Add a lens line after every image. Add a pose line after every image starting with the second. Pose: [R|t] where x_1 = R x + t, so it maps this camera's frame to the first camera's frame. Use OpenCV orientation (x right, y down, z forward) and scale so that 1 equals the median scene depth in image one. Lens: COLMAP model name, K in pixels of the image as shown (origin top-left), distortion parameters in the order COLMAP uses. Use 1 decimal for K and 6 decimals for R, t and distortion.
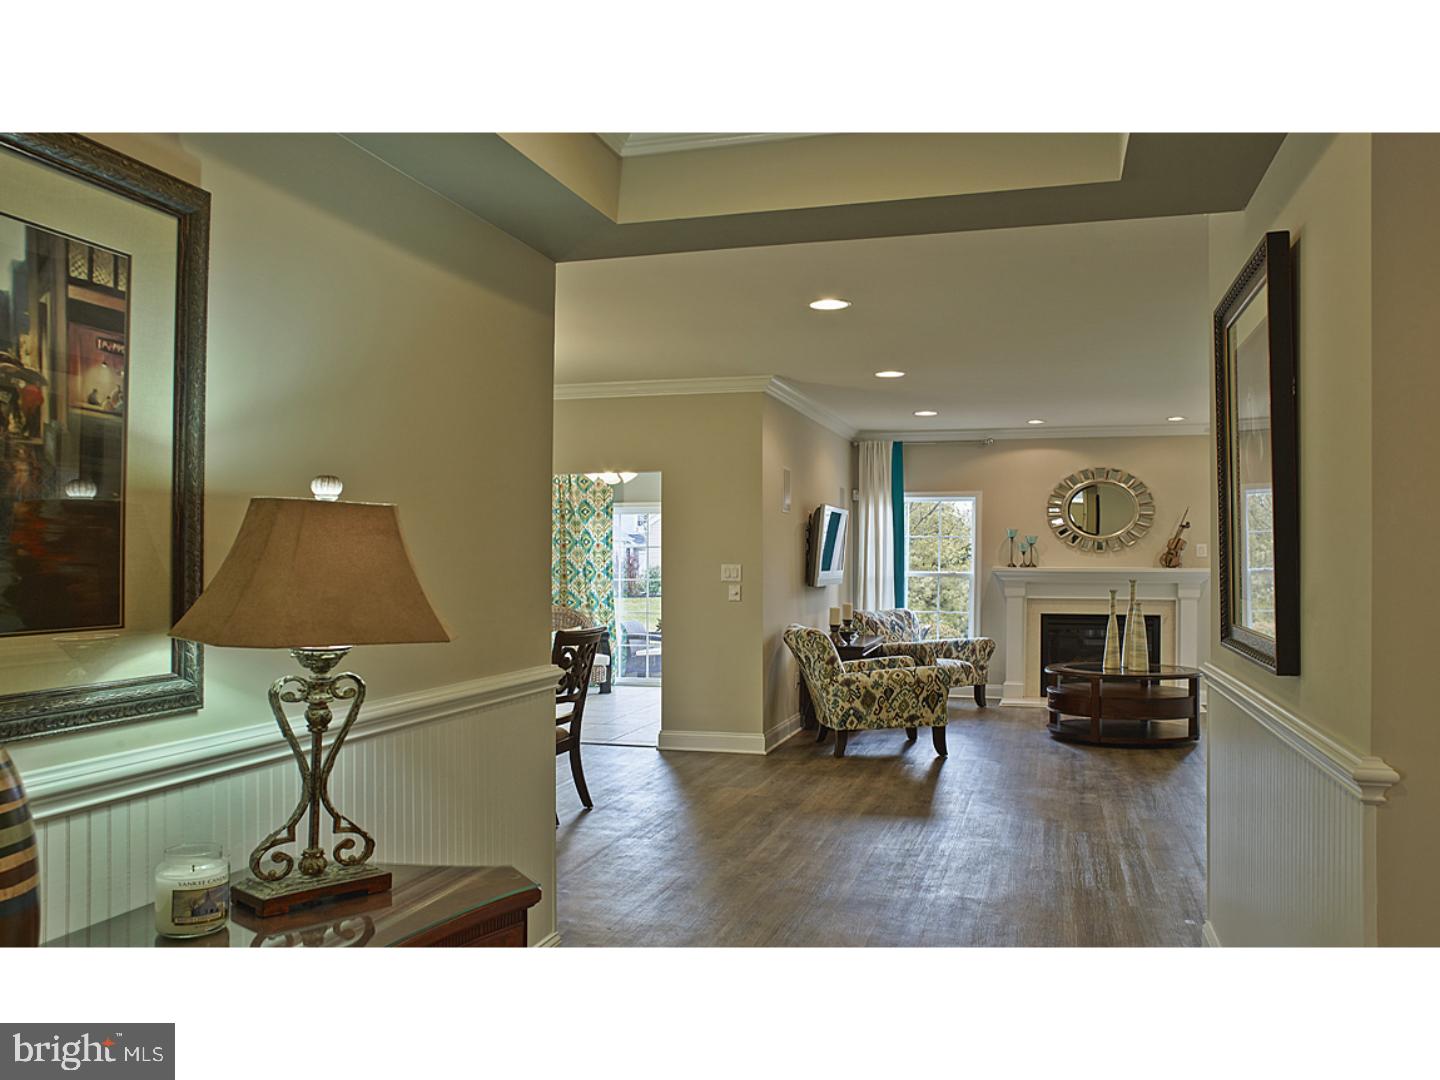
lens RADIAL K [[1188.0, 0, 696.4], [0, 1188.0, 539.1], [0, 0, 1]] dist [-0.001177, 0.002909]
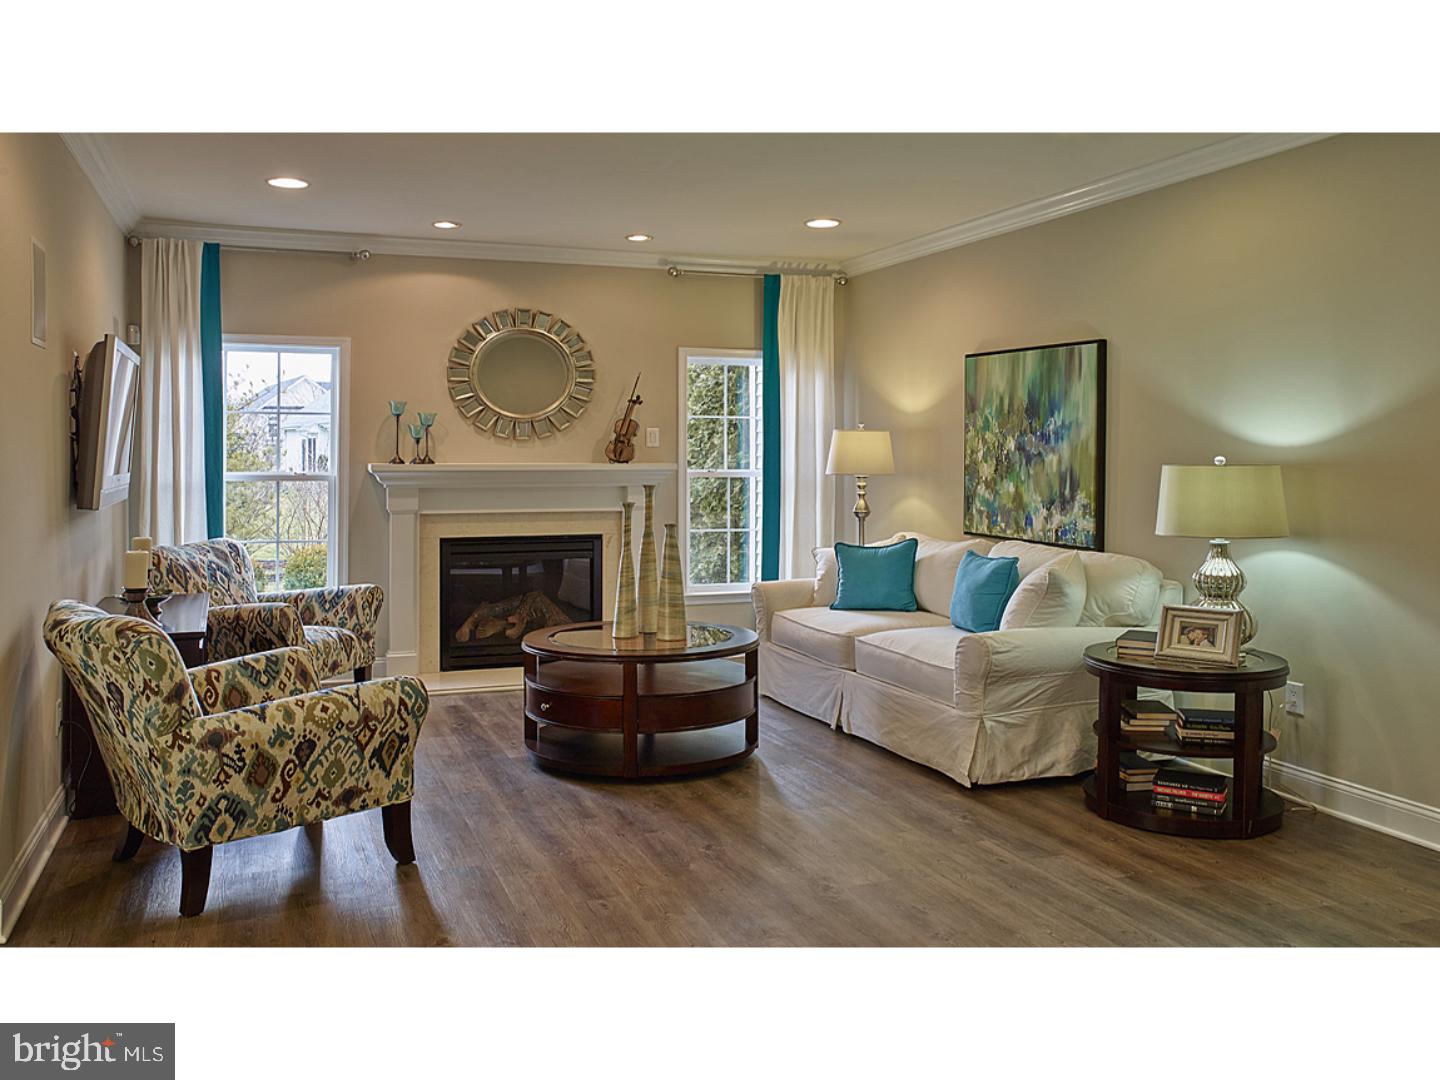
lens RADIAL K [[1563.3, 0, 718.9], [0, 1563.3, 456.9], [0, 0, 1]] dist [-0.002533, 0.022836]
pose [[0.860774, -0.004812, 0.508965, -0.001843], [-0.005690, 0.999802, 0.019075, 0.004448], [-0.508956, -0.019315, 0.860576, 0.266073]]
